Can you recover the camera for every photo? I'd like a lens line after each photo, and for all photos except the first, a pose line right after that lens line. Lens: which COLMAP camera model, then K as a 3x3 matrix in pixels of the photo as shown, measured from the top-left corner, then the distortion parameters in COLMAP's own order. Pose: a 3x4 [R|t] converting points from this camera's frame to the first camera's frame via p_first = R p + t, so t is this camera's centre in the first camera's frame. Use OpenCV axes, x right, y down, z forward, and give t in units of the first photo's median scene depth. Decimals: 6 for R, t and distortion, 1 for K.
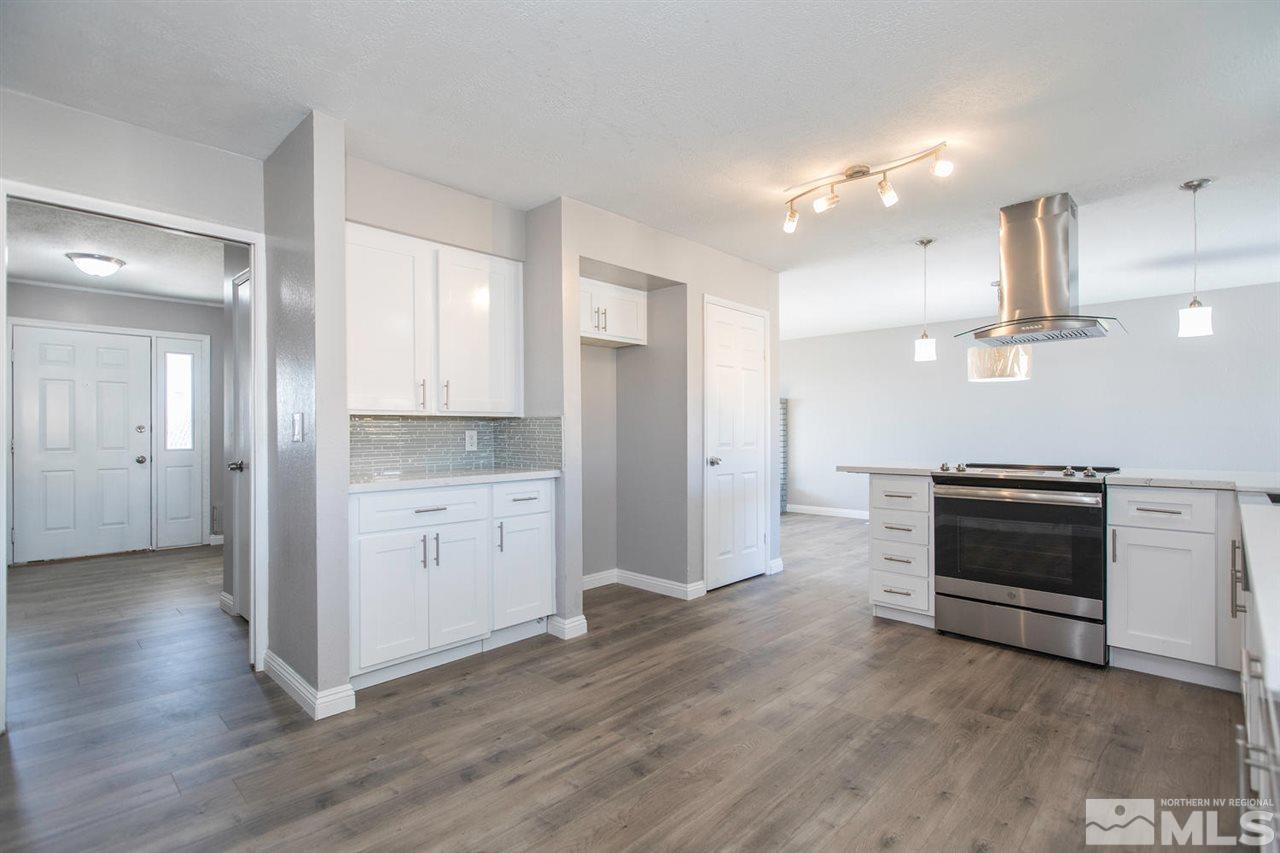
lens RADIAL K [[606.4, 0, 641.5], [0, 606.4, 428.1], [0, 0, 1]] dist [0.003038, 0.000219]
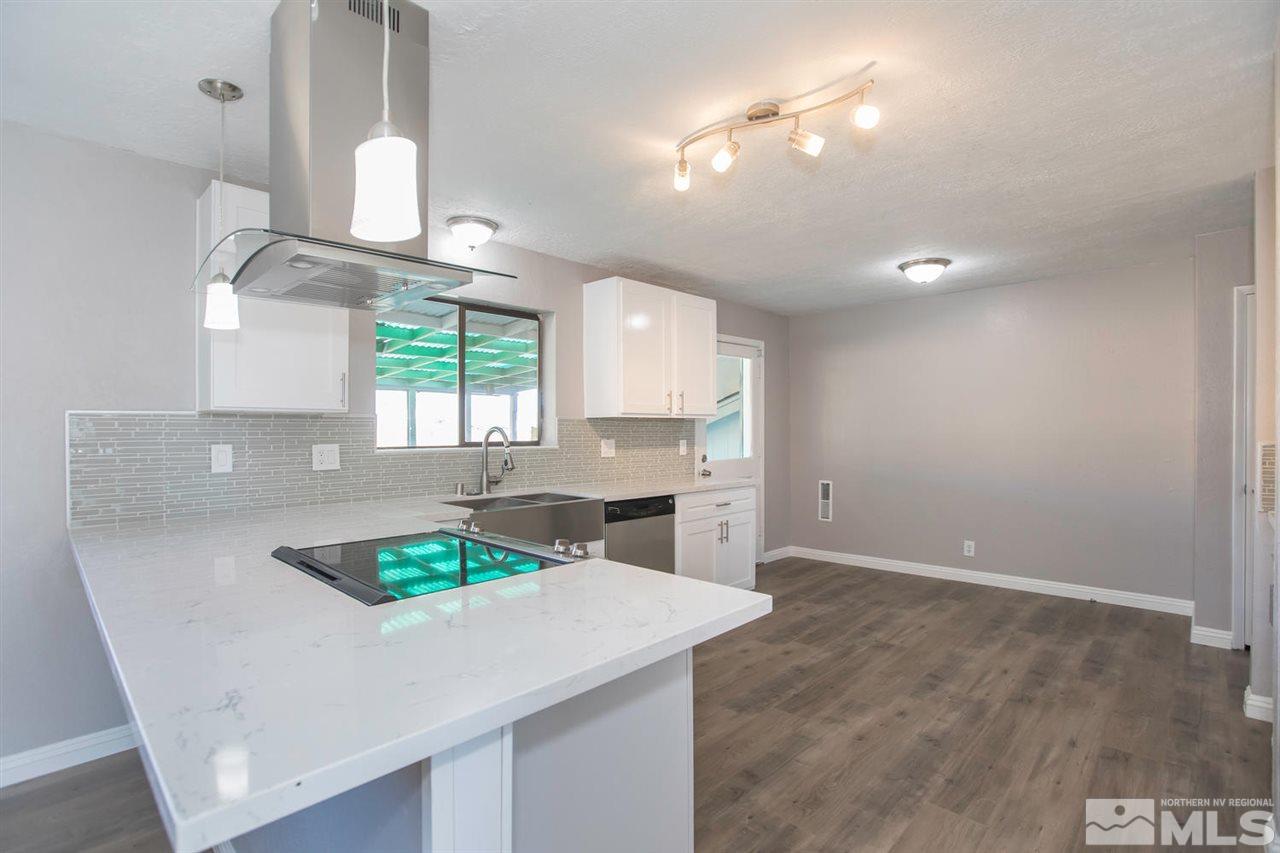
lens RADIAL K [[606.4, 0, 638.1], [0, 606.4, 430.8], [0, 0, 1]] dist [0.003038, 0.000219]
pose [[-0.999938, 0.008200, 0.007594, 0.644068], [0.008163, 0.999954, -0.004950, -0.059478], [-0.007634, -0.004888, -0.999959, 2.232797]]
